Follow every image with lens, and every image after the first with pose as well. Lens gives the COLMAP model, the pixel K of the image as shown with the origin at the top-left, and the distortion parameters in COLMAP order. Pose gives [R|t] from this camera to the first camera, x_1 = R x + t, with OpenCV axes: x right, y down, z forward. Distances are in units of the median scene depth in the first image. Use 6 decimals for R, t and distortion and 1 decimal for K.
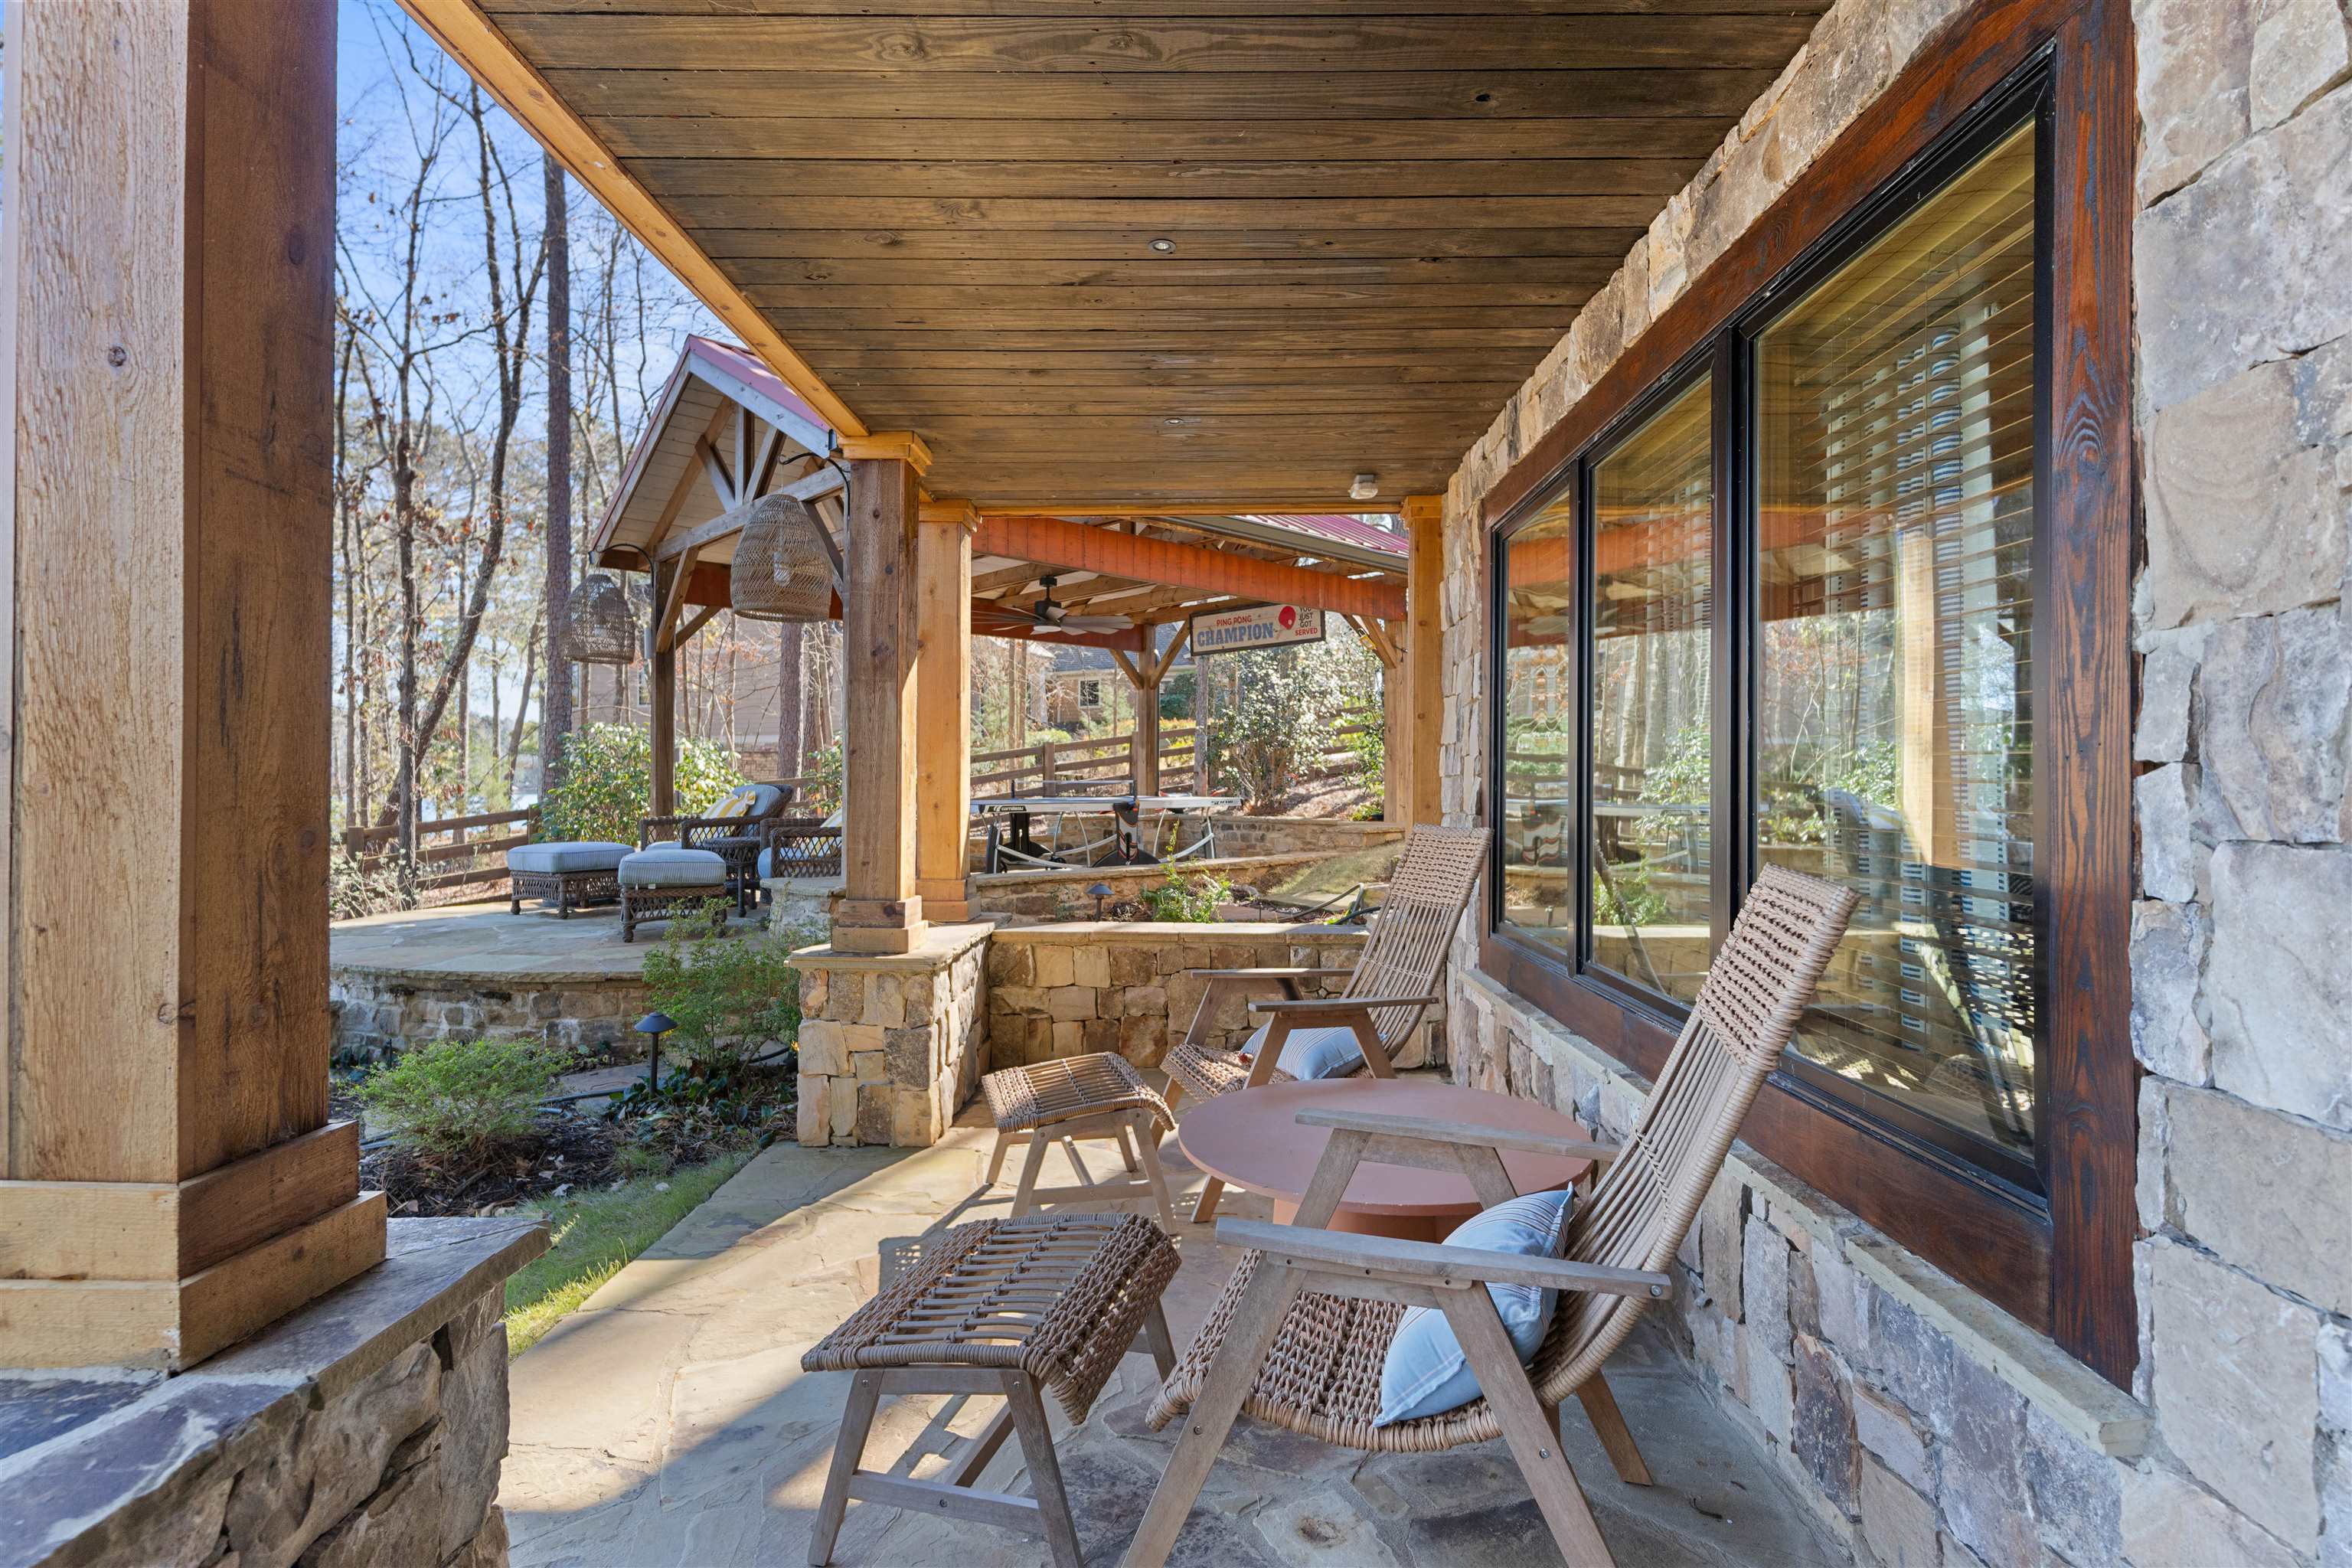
lens RADIAL K [[1127.5, 0, 1163.0], [0, 1127.5, 774.0], [0, 0, 1]] dist [0.000657, 0.000531]
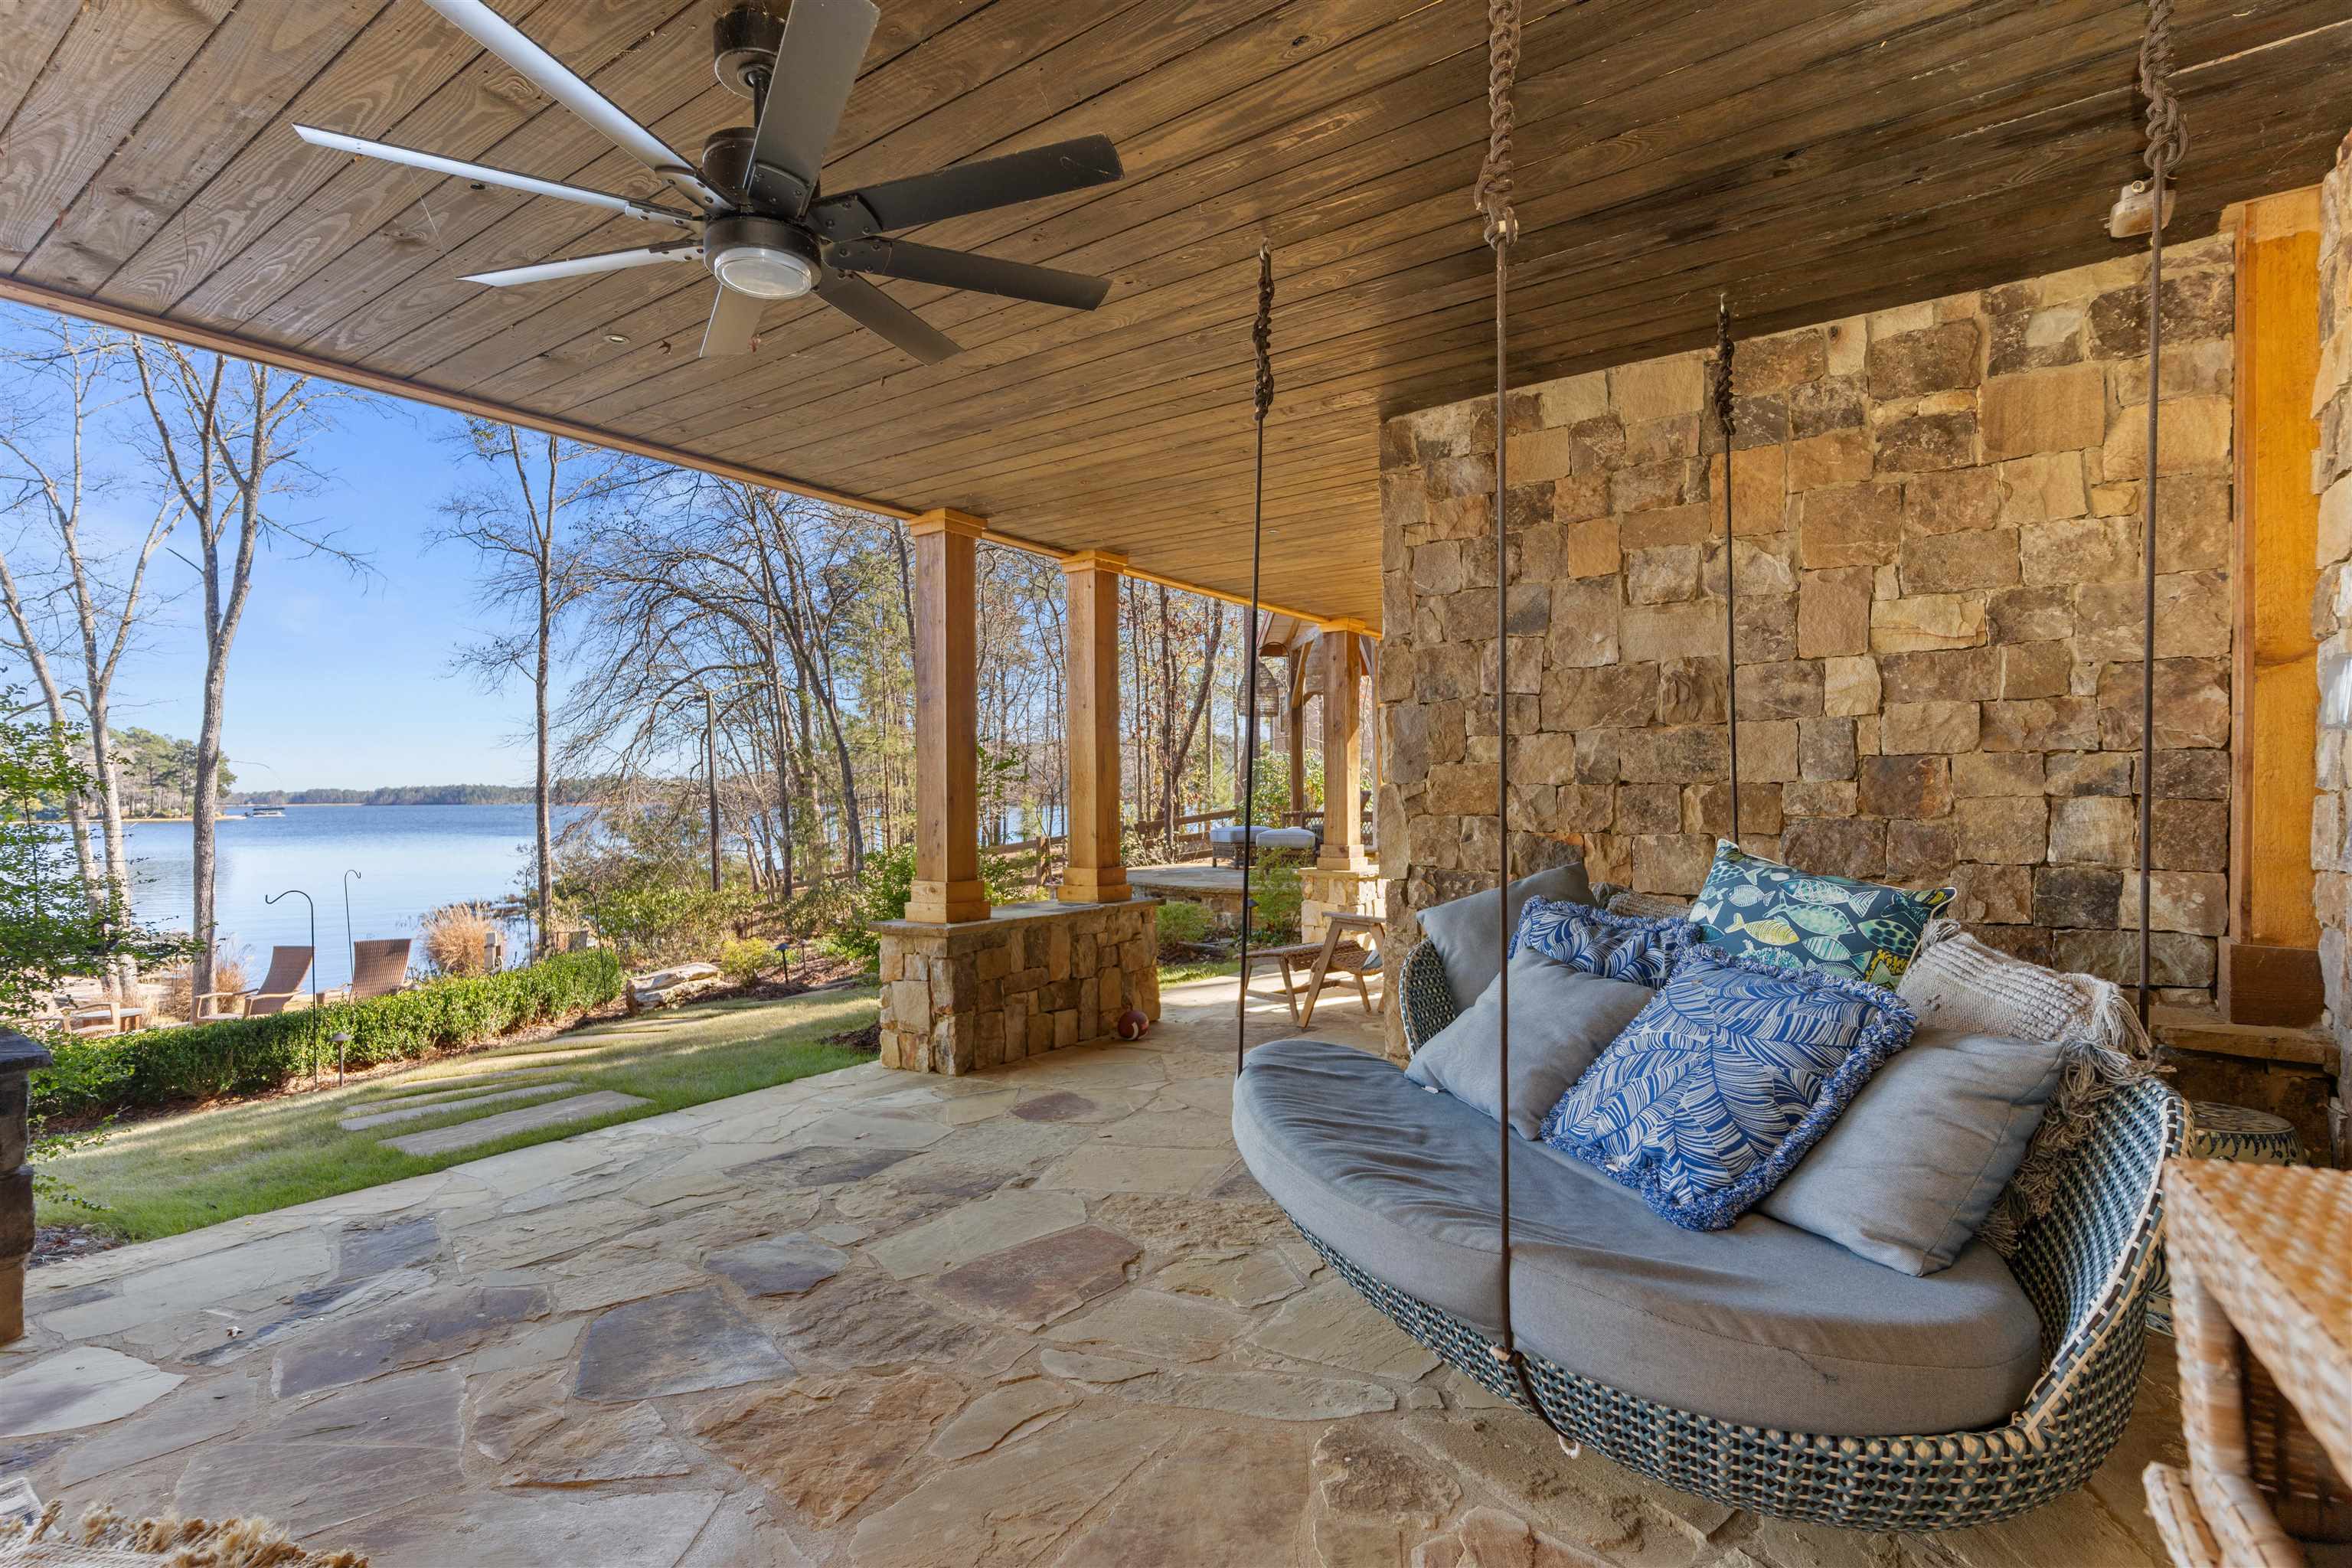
lens RADIAL K [[1127.5, 0, 1180.1], [0, 1127.5, 788.9], [0, 0, 1]] dist [0.000657, 0.000531]
pose [[0.828579, -0.010464, -0.559774, 0.488408], [0.013431, 0.999909, 0.001188, 0.001588], [0.559711, -0.008503, 0.828645, -0.640964]]
